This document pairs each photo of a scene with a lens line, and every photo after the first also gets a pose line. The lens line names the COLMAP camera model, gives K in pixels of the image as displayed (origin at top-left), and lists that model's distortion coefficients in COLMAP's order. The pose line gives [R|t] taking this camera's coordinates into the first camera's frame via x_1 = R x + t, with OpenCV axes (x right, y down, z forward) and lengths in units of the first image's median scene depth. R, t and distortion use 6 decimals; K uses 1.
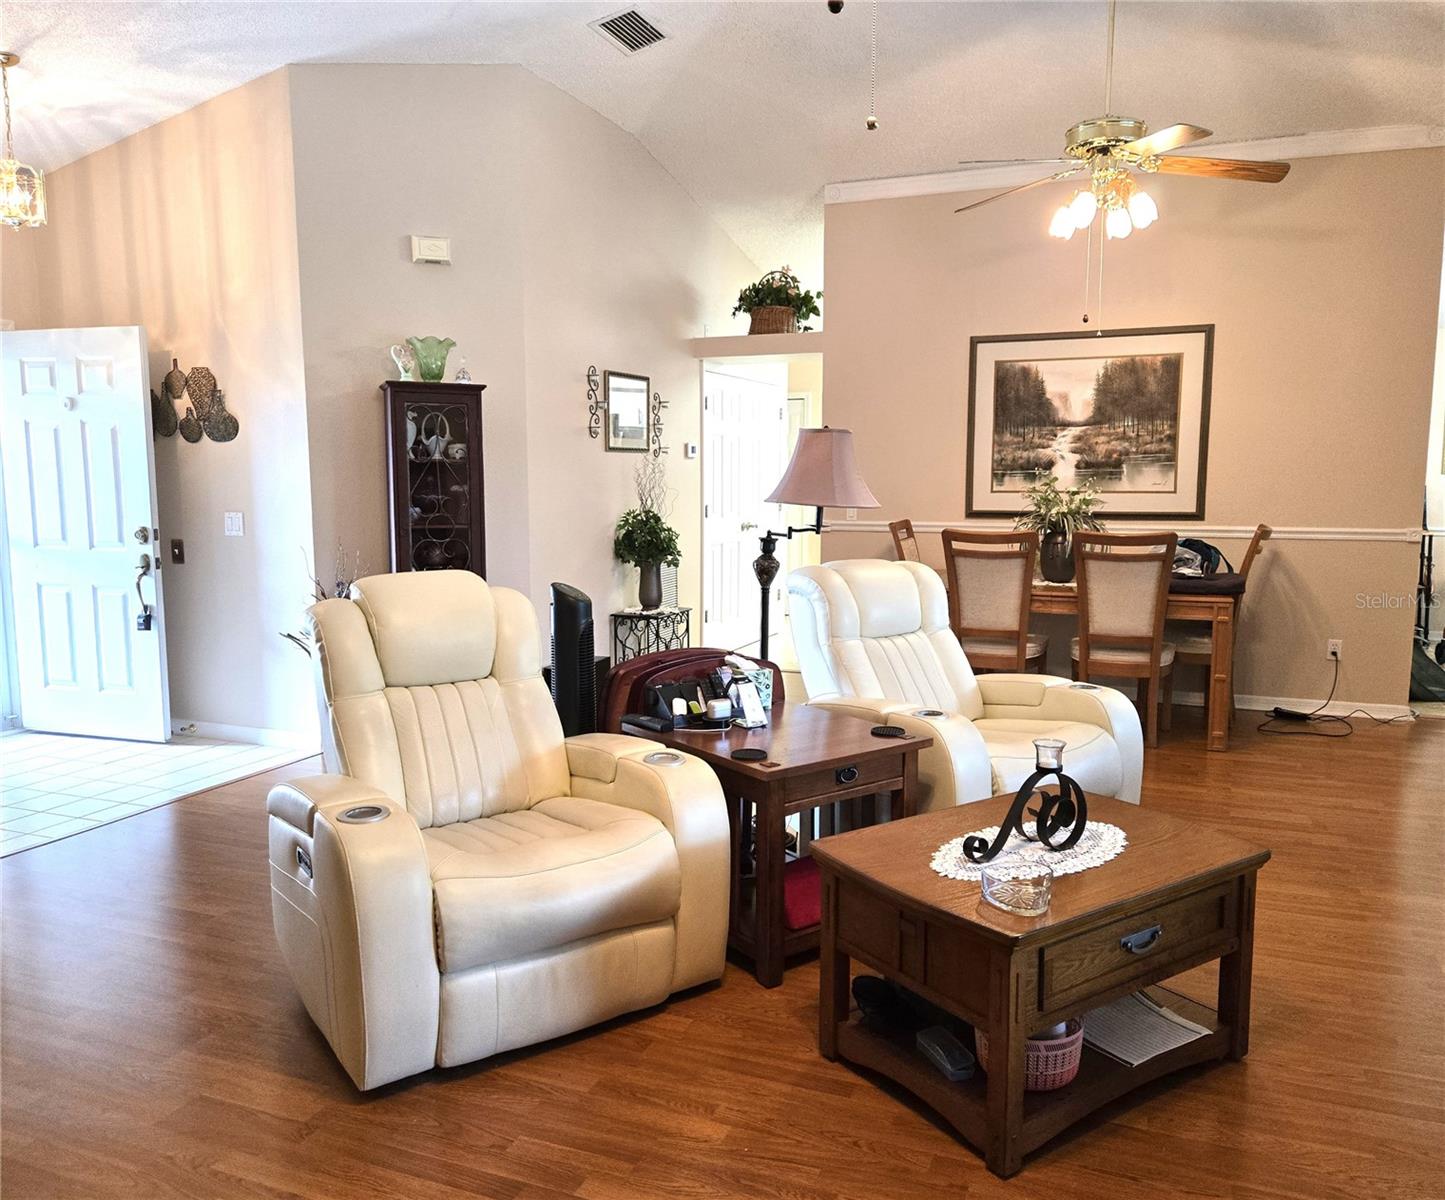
lens RADIAL K [[1133.1, 0, 724.3], [0, 1133.1, 607.7], [0, 0, 1]] dist [0.059331, -0.059802]
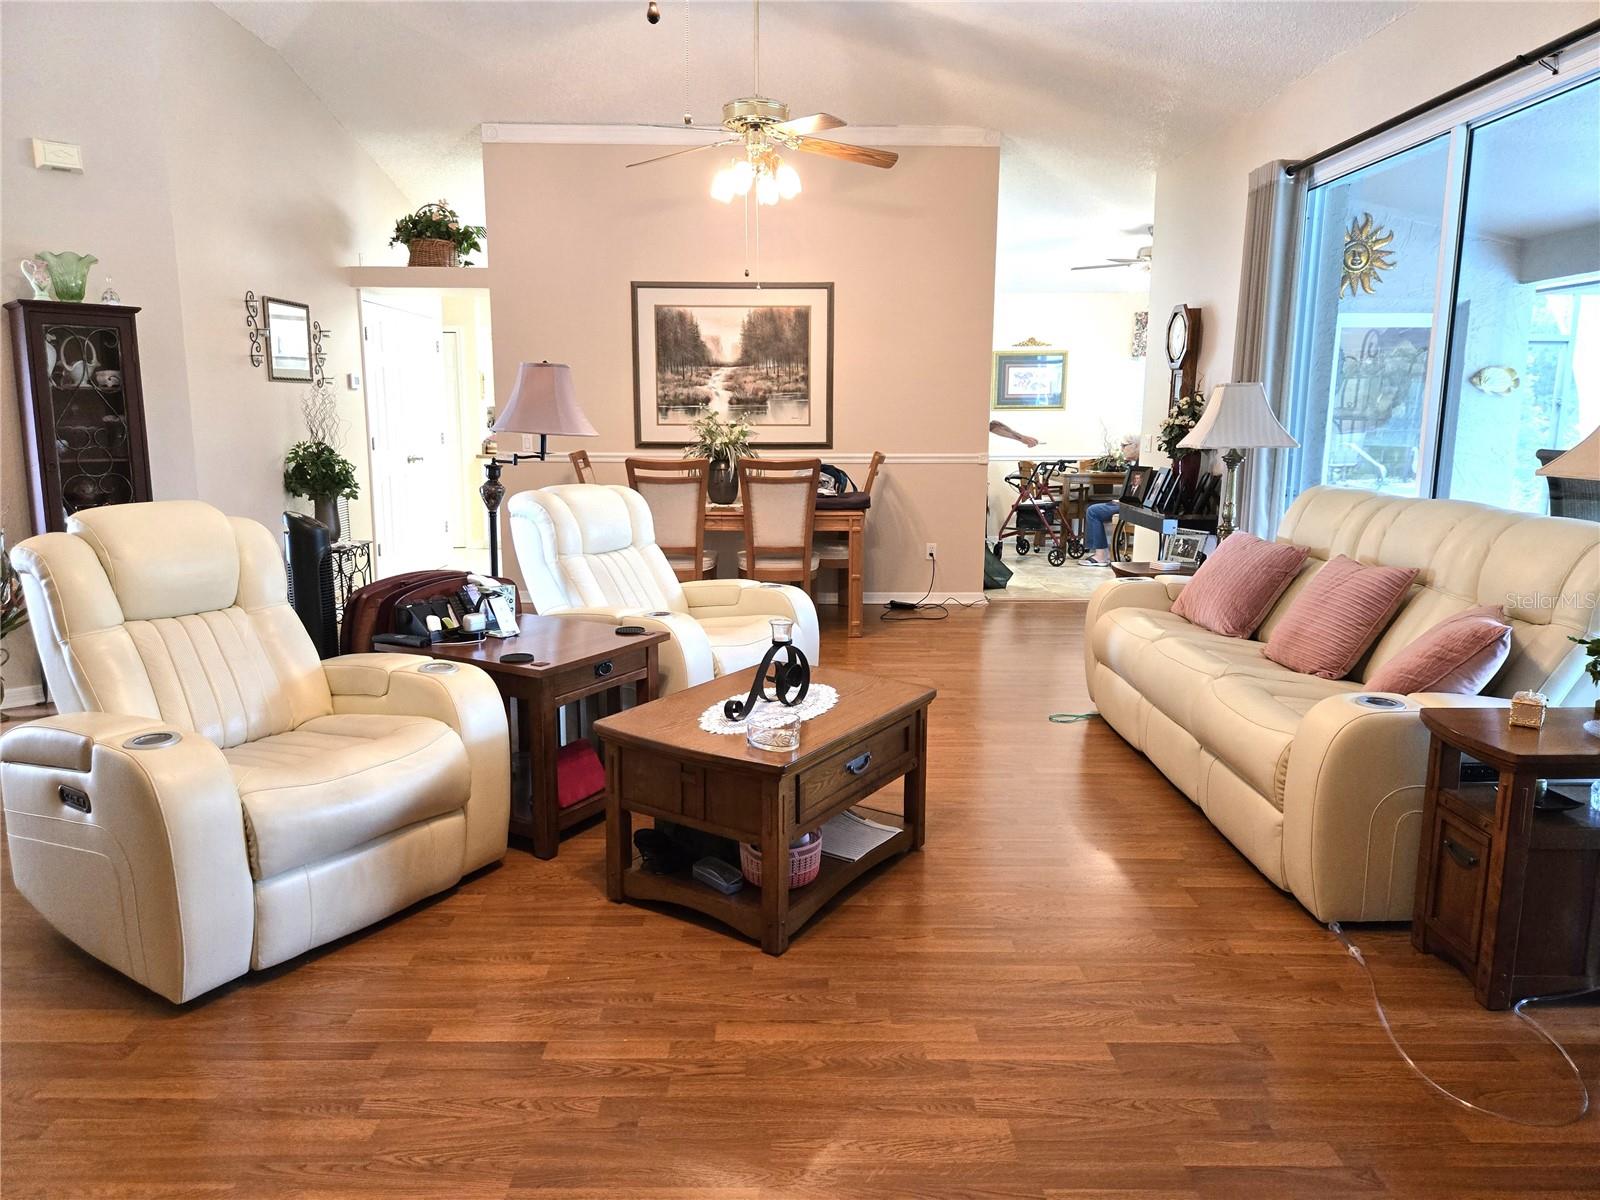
lens RADIAL K [[1069.5, 0, 801.9], [0, 1069.5, 588.4], [0, 0, 1]] dist [0.066086, -0.058749]
pose [[0.924429, -0.060166, 0.376579, -0.093622], [0.041992, 0.997531, 0.056292, 0.011442], [-0.379036, -0.036224, 0.924673, -0.066117]]
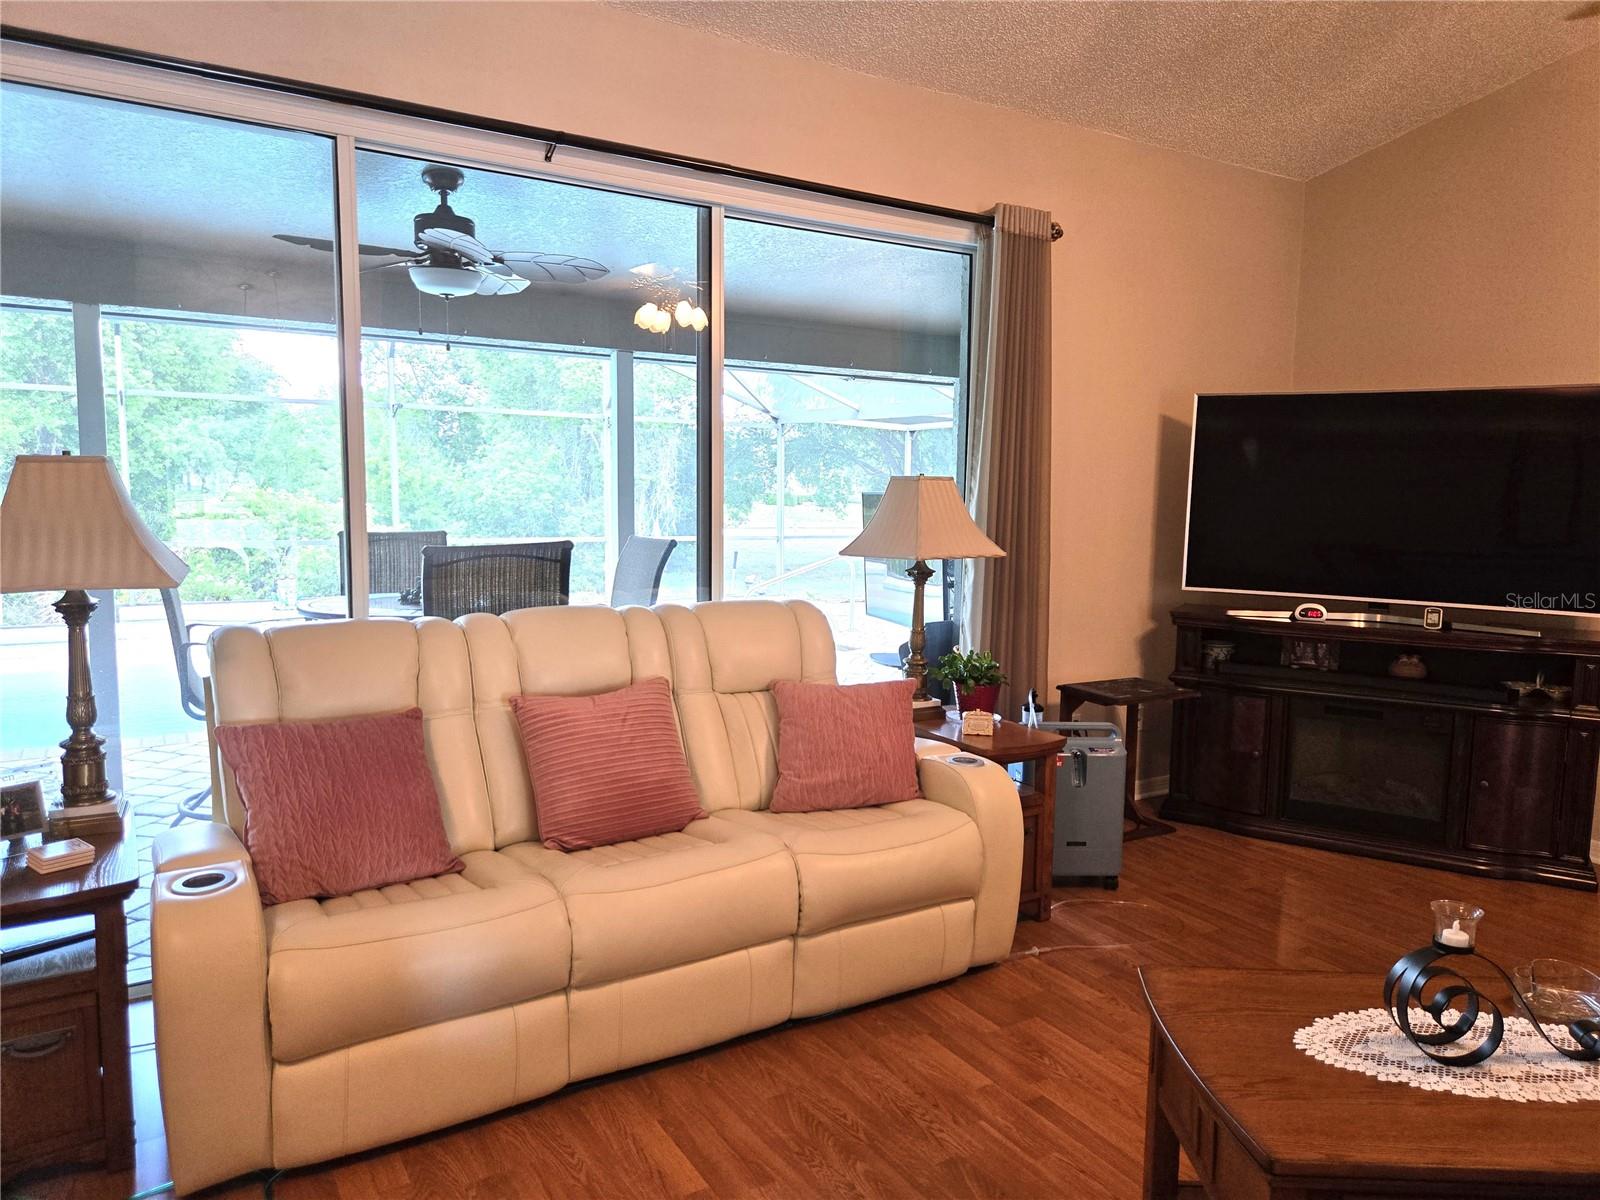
lens RADIAL K [[1069.5, 0, 800.7], [0, 1069.5, 612.8], [0, 0, 1]] dist [0.066086, -0.058749]
pose [[-0.798485, -0.086863, 0.595715, 0.142721], [0.055886, 0.974568, 0.217013, -0.160971], [-0.599416, 0.206574, -0.773323, 1.164727]]
